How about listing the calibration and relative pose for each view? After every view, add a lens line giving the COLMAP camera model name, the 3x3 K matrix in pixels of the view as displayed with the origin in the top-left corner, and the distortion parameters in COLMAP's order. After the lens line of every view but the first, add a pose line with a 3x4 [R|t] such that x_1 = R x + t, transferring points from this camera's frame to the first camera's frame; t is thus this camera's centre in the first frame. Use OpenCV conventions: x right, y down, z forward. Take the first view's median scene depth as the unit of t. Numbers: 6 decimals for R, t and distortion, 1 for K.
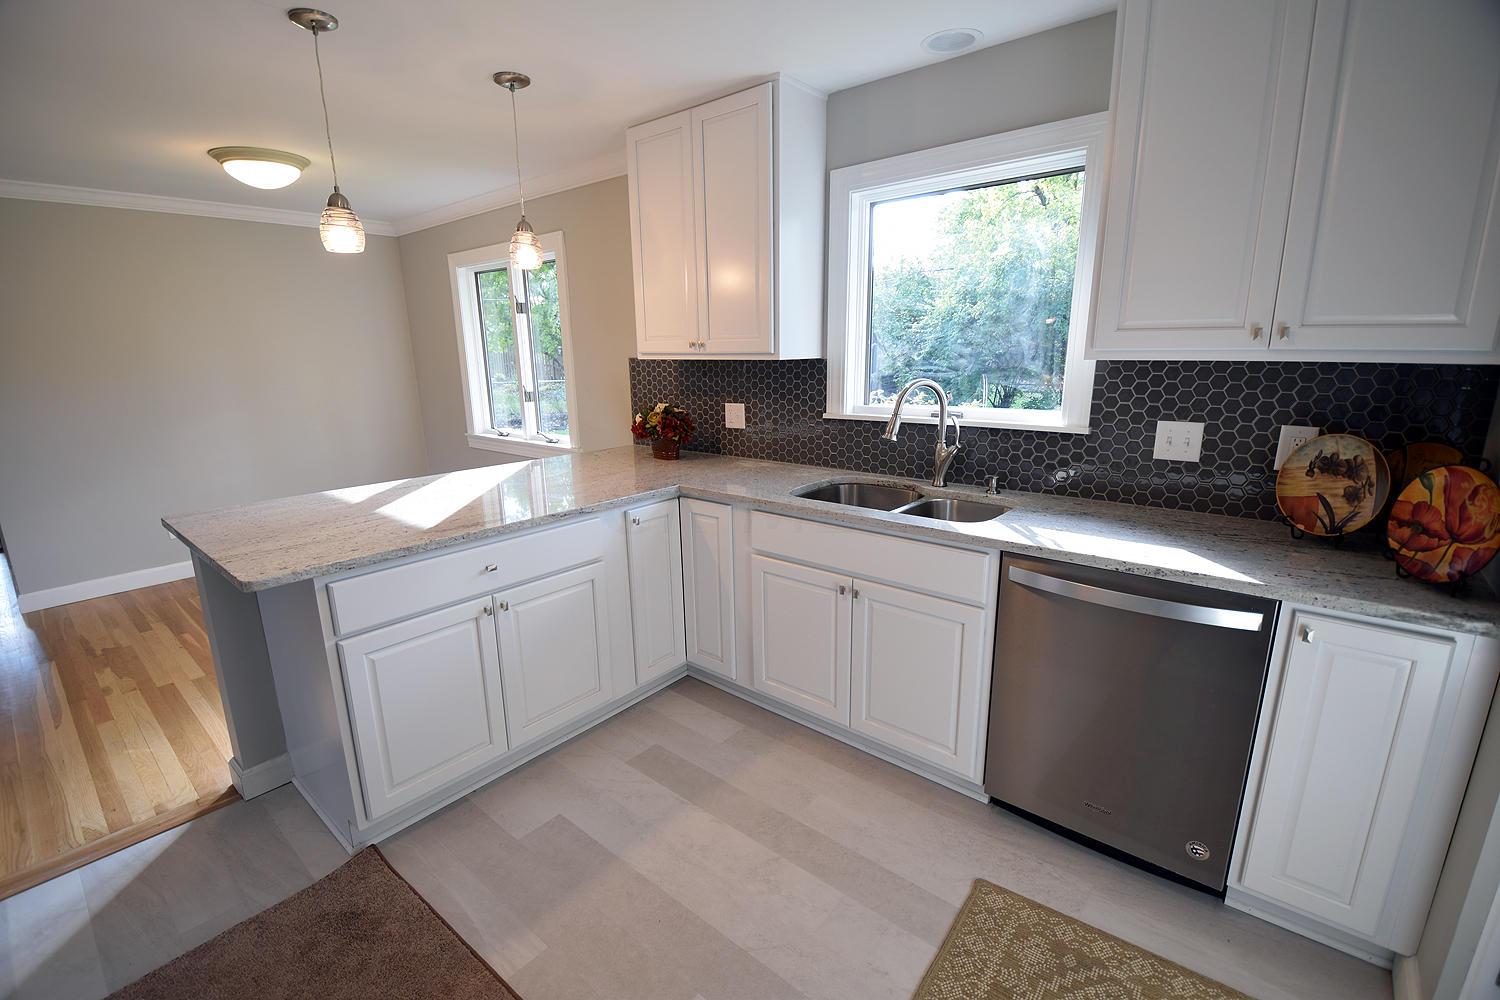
lens RADIAL K [[662.3, 0, 745.3], [0, 662.3, 506.2], [0, 0, 1]] dist [0.024619, -0.025813]
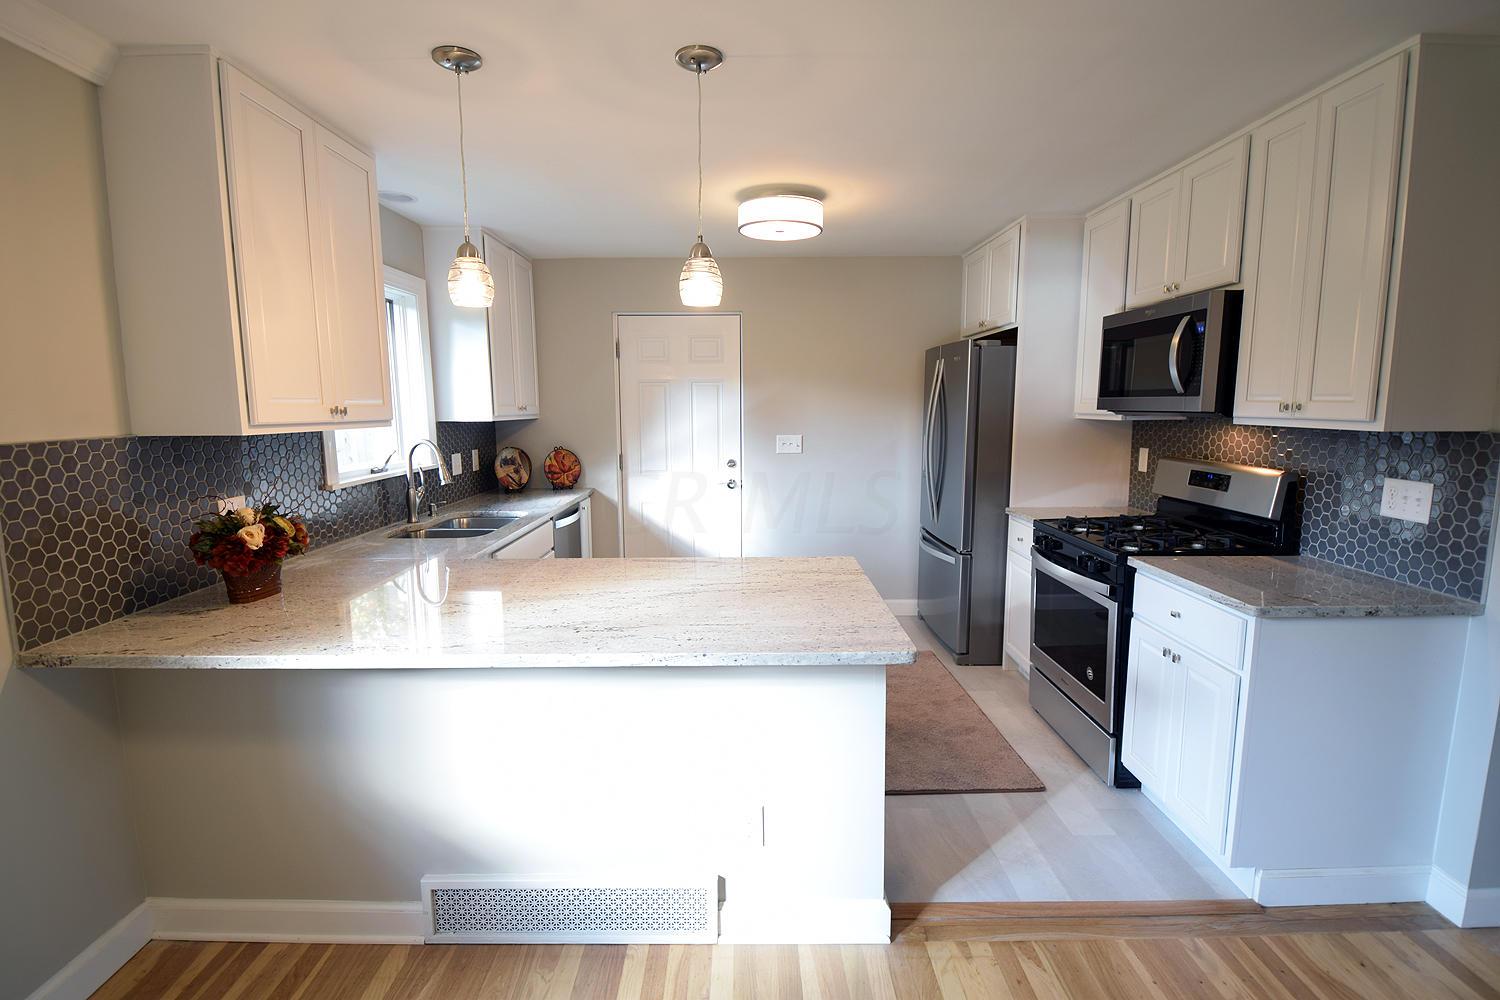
lens RADIAL K [[717.2, 0, 750.0], [0, 717.2, 500.0], [0, 0, 1]] dist [0.000079, -0.000205]
pose [[-0.646775, -0.080521, 0.758418, -1.291120], [0.196823, 0.943106, 0.267979, -0.348075], [-0.736846, 0.322596, -0.594129, 1.485377]]
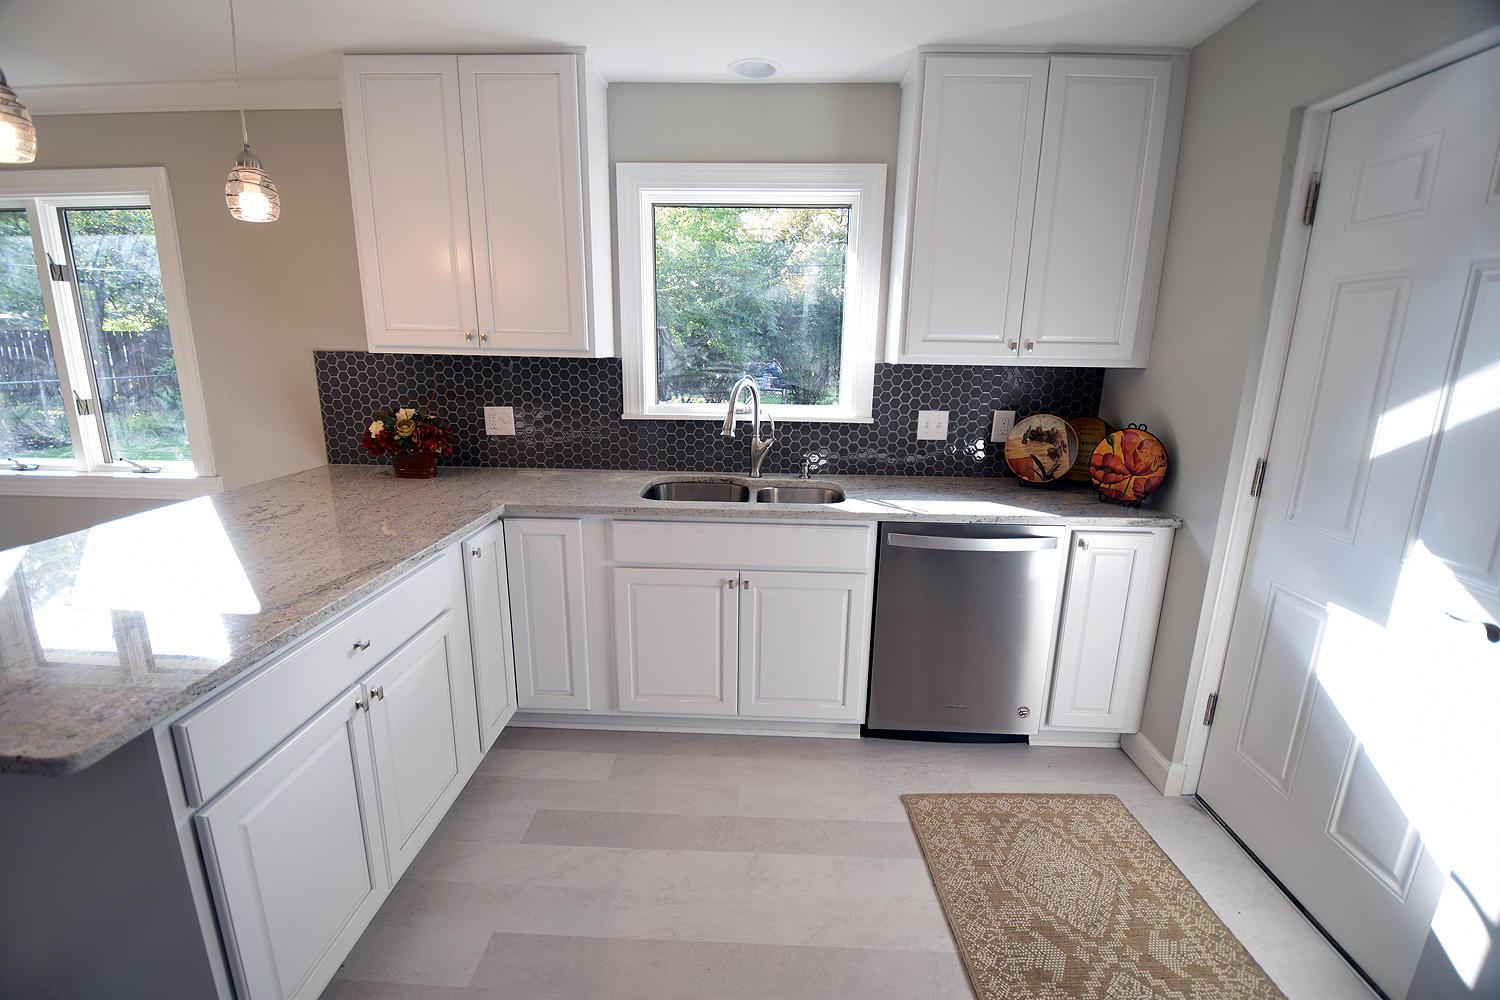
lens RADIAL K [[662.3, 0, 745.3], [0, 662.3, 506.2], [0, 0, 1]] dist [0.024619, -0.025813]
pose [[0.783134, -0.117417, 0.610667, -0.440019], [0.117979, 0.992231, 0.039483, -0.030652], [-0.610559, 0.041125, 0.790902, 0.167377]]
